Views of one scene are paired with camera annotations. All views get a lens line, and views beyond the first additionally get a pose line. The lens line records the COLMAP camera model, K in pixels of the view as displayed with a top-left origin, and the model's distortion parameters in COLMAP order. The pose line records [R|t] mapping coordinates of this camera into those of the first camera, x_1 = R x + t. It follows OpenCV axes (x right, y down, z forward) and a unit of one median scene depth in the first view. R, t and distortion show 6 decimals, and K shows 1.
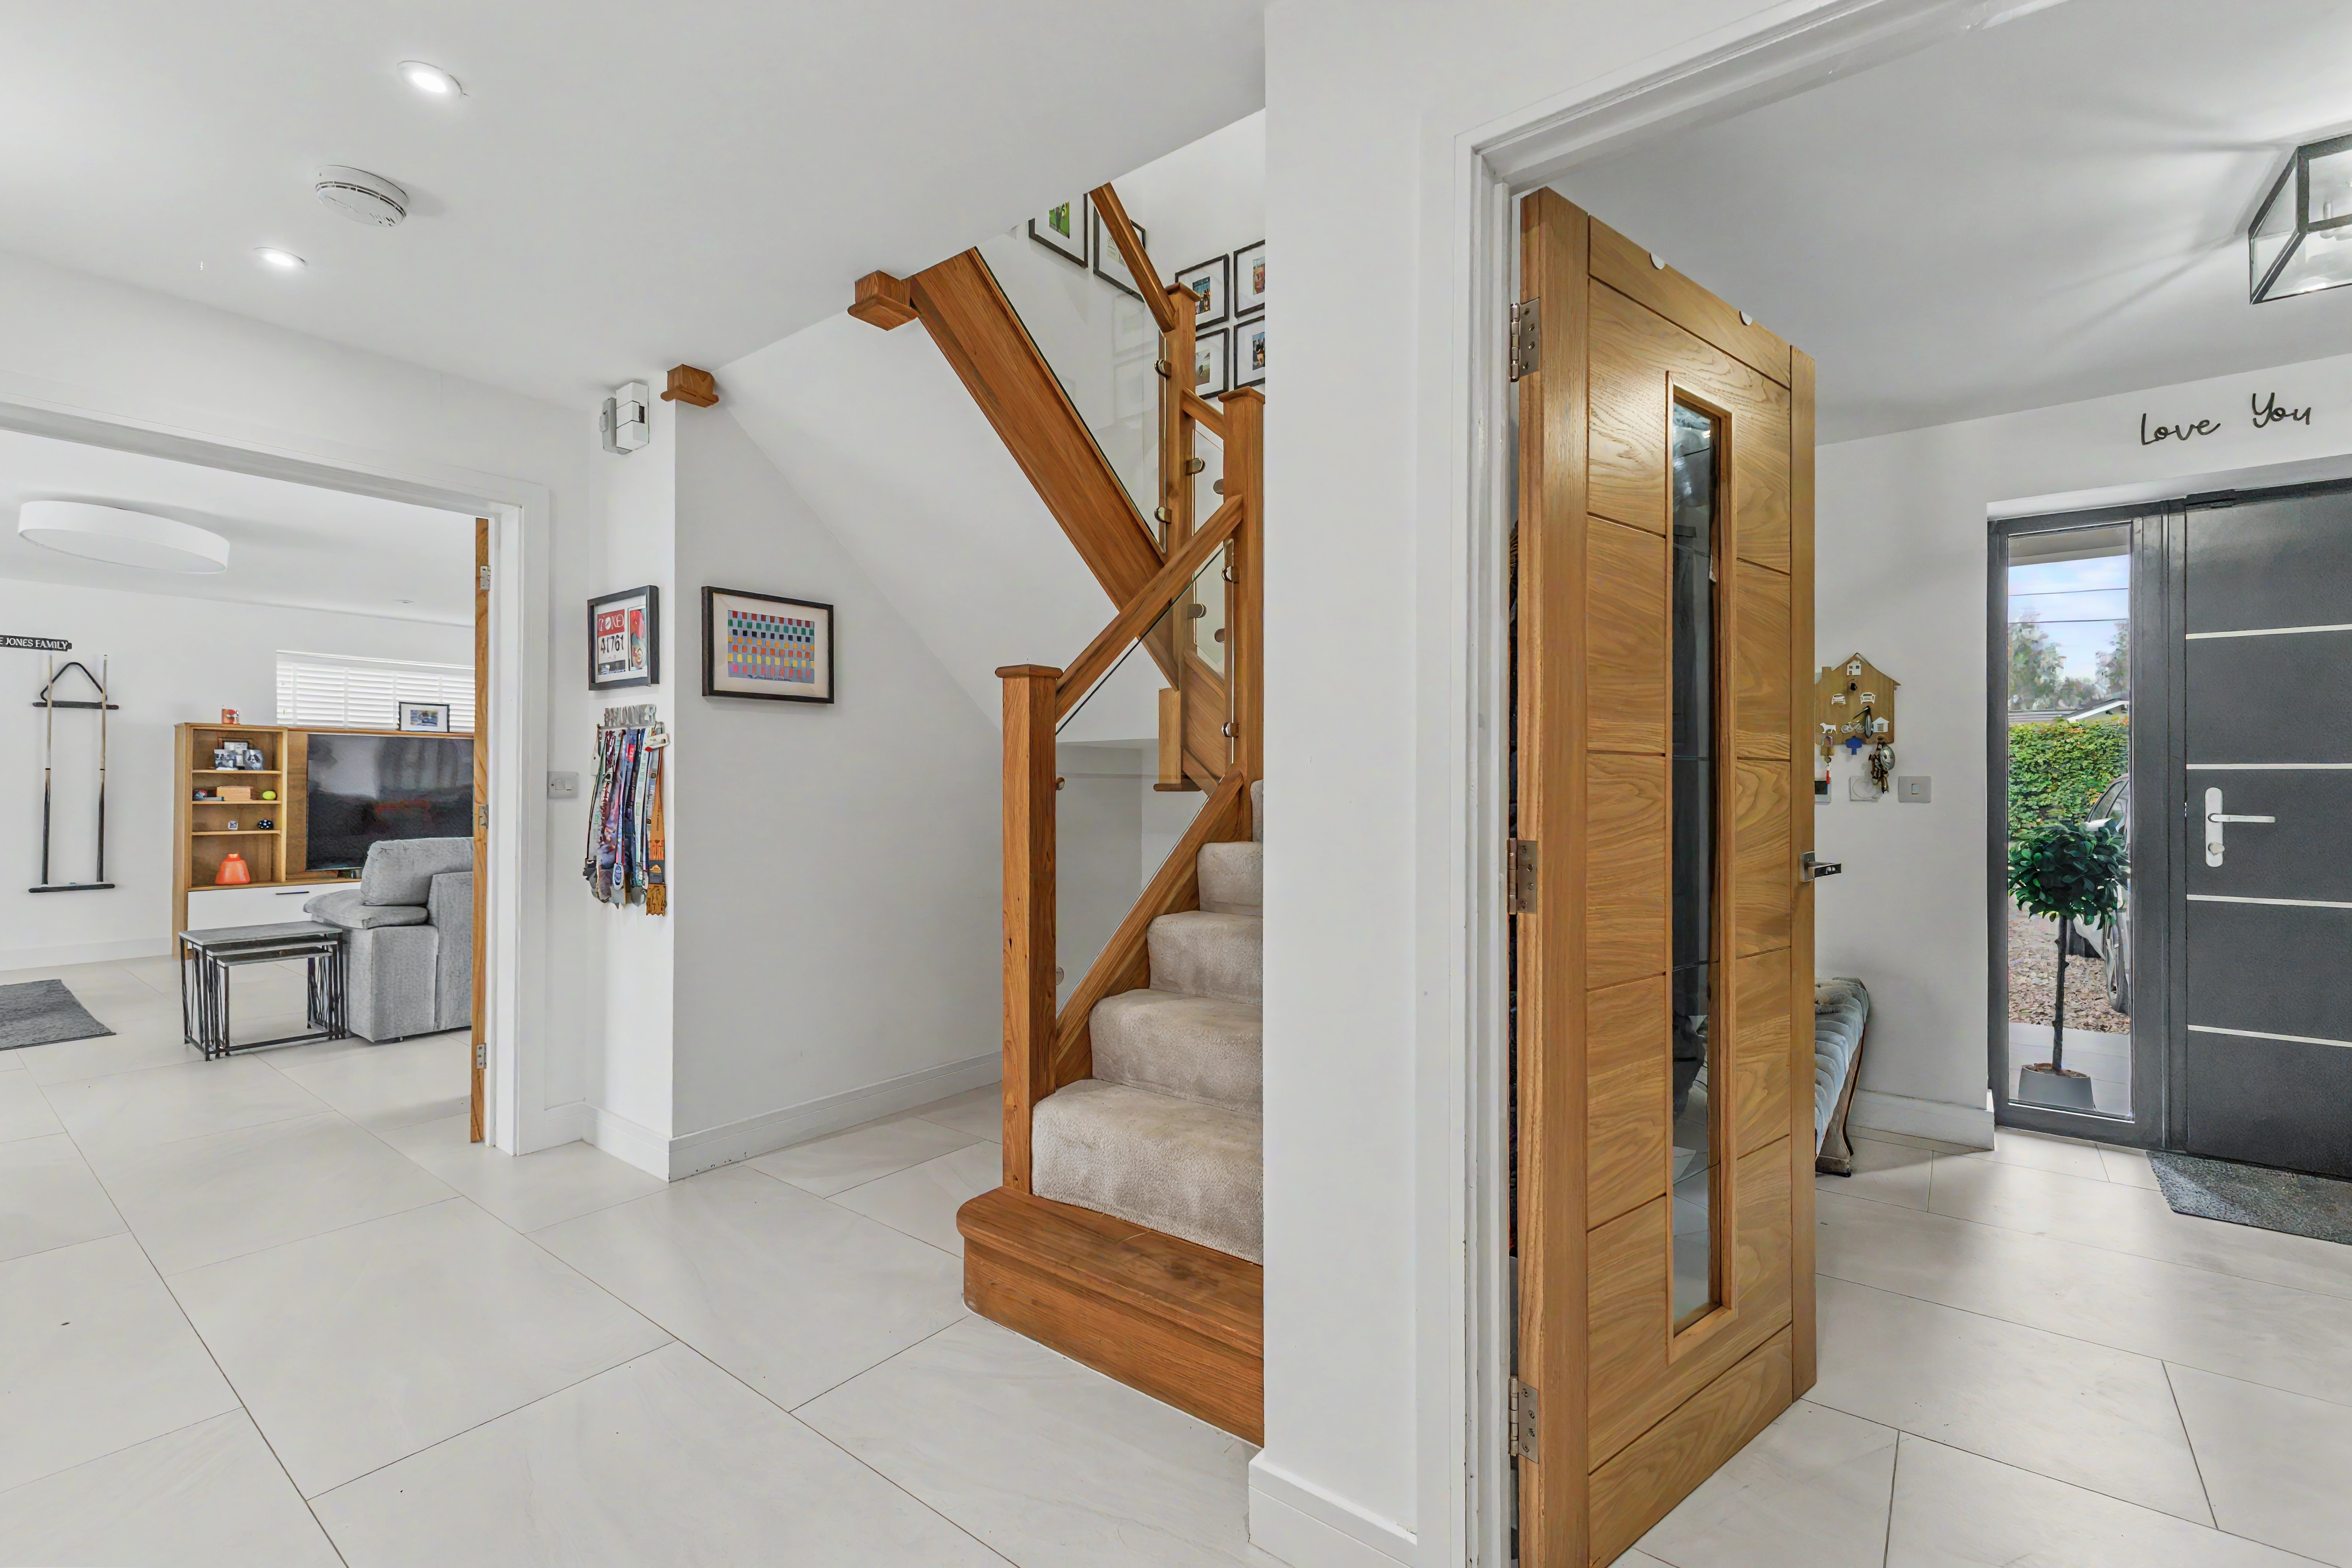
lens RADIAL K [[1019.2, 0, 1176.7], [0, 1019.2, 779.7], [0, 0, 1]] dist [0.002409, 0.000374]
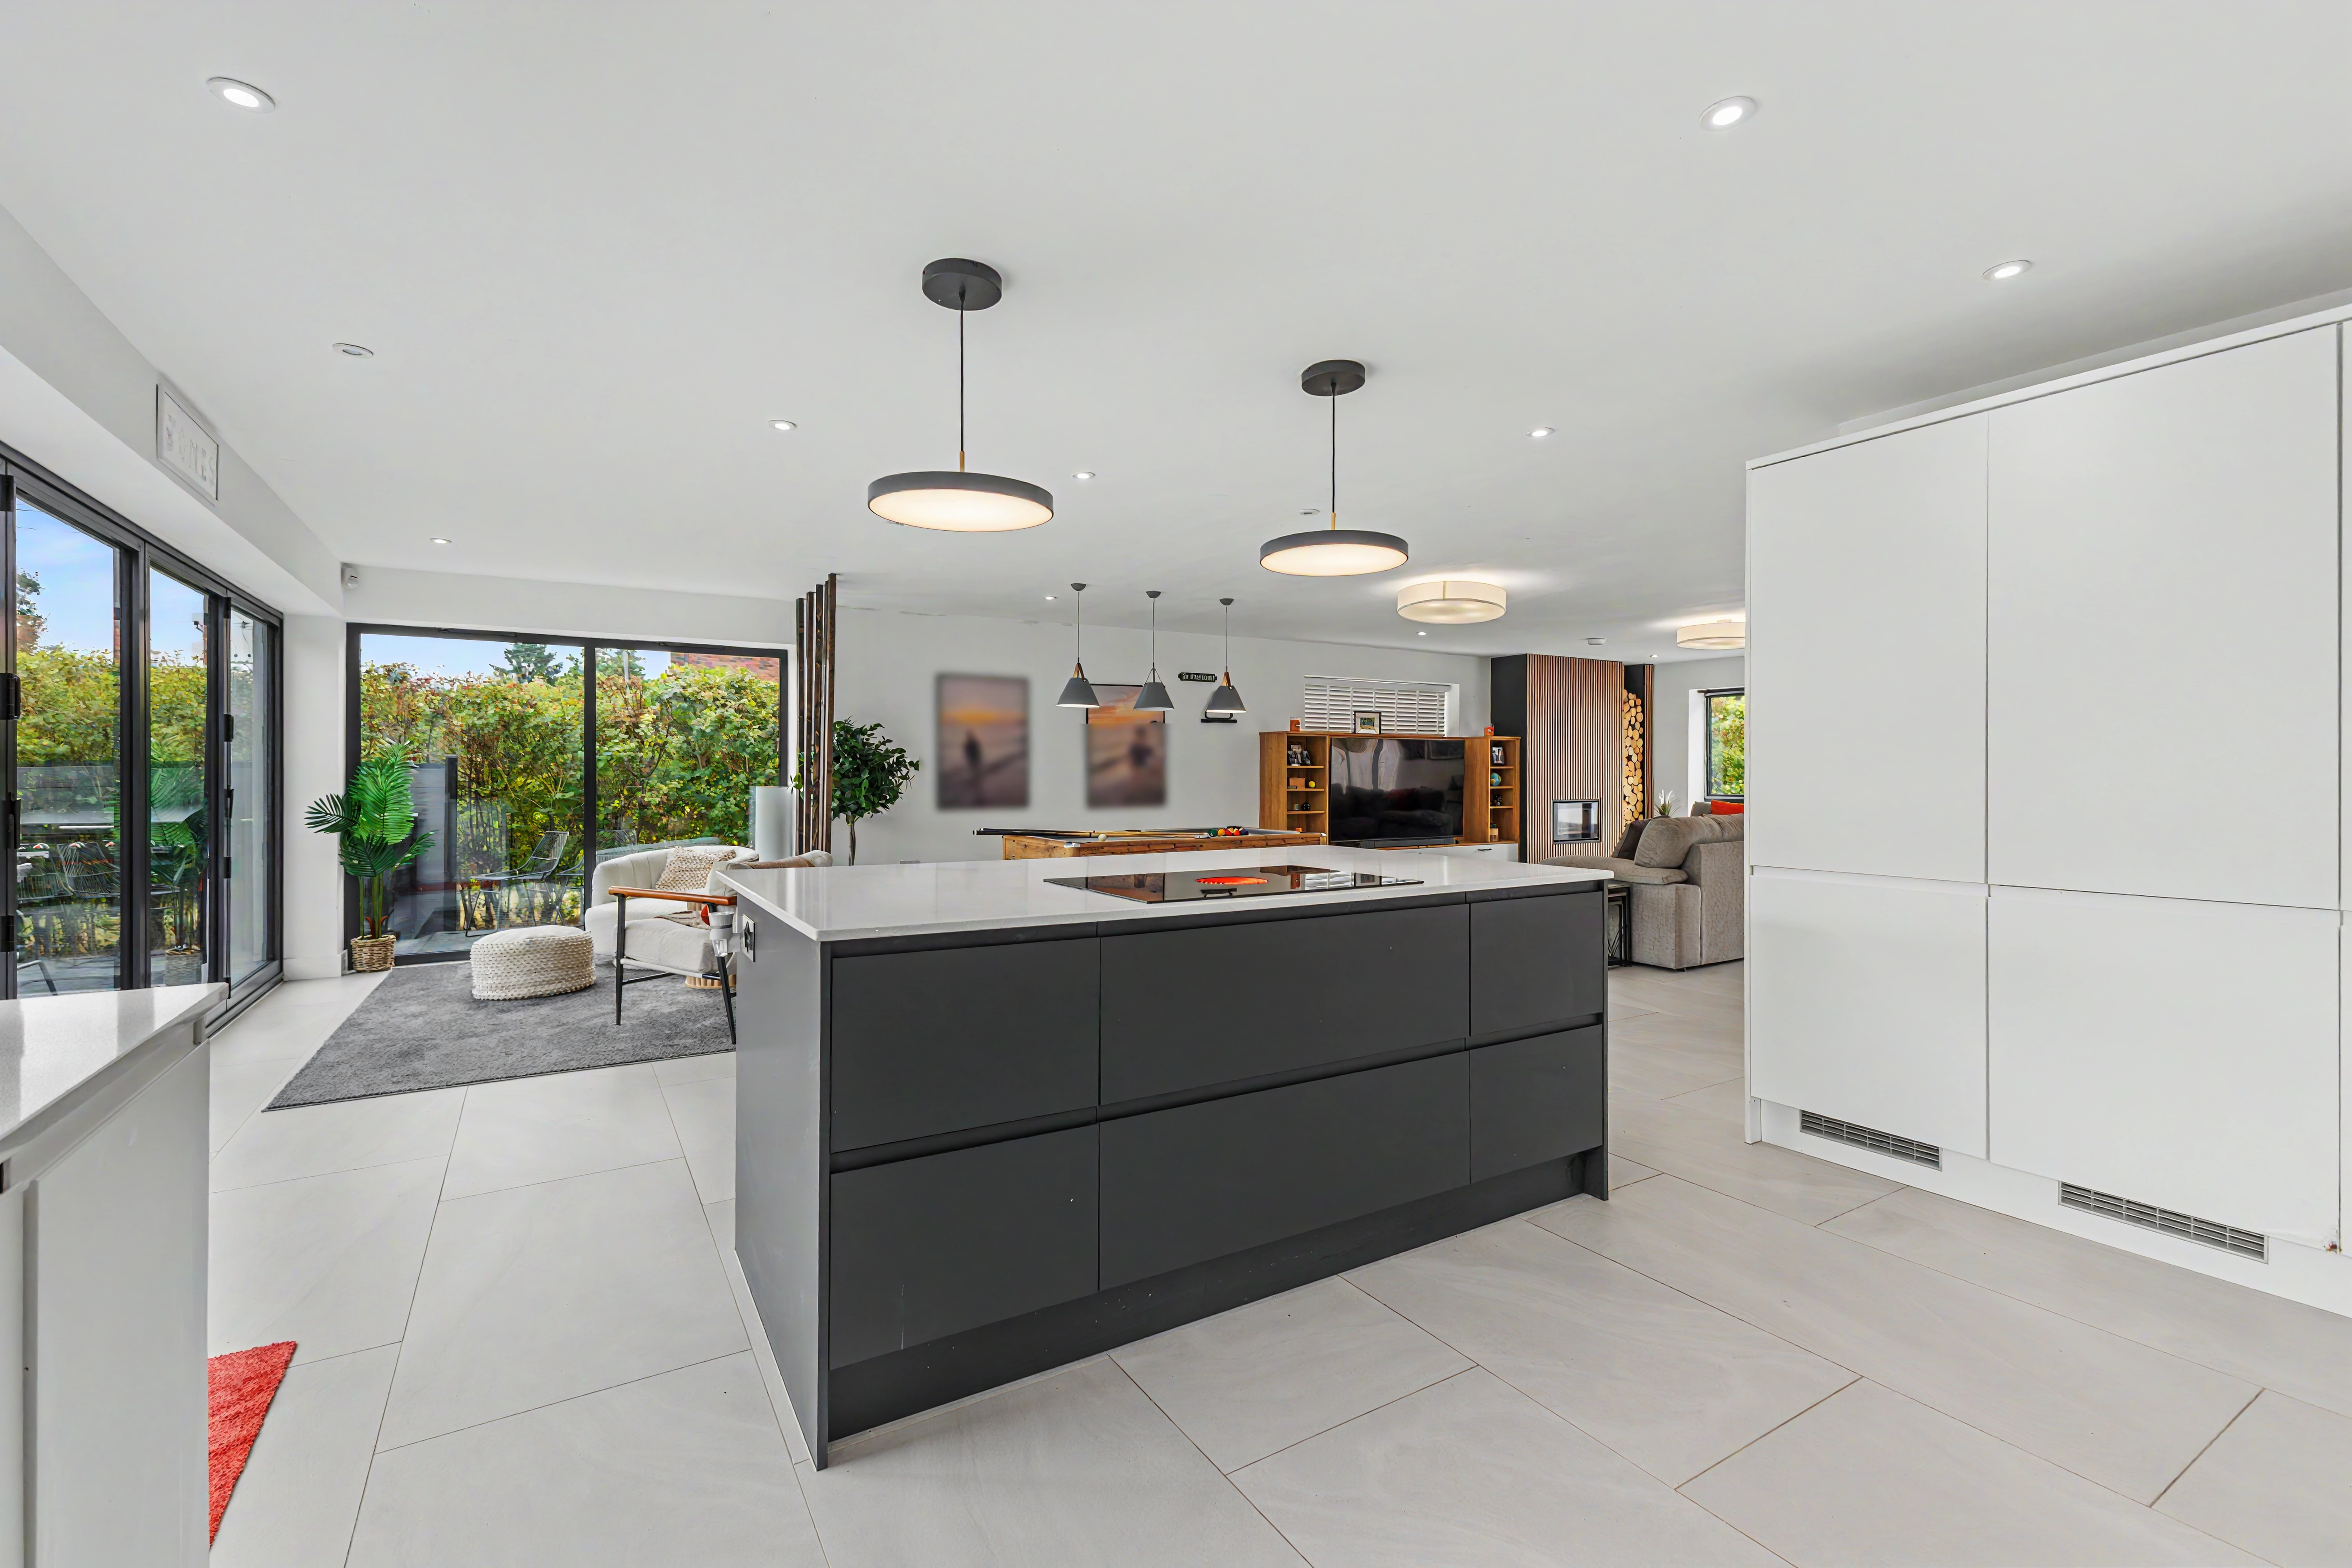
lens RADIAL K [[1019.2, 0, 1169.8], [0, 1019.2, 789.9], [0, 0, 1]] dist [0.002409, 0.000374]
pose [[0.934767, -0.000621, -0.355260, -0.647521], [0.007679, 0.999800, 0.018458, -0.003833], [0.355177, -0.019982, 0.934585, -0.322391]]
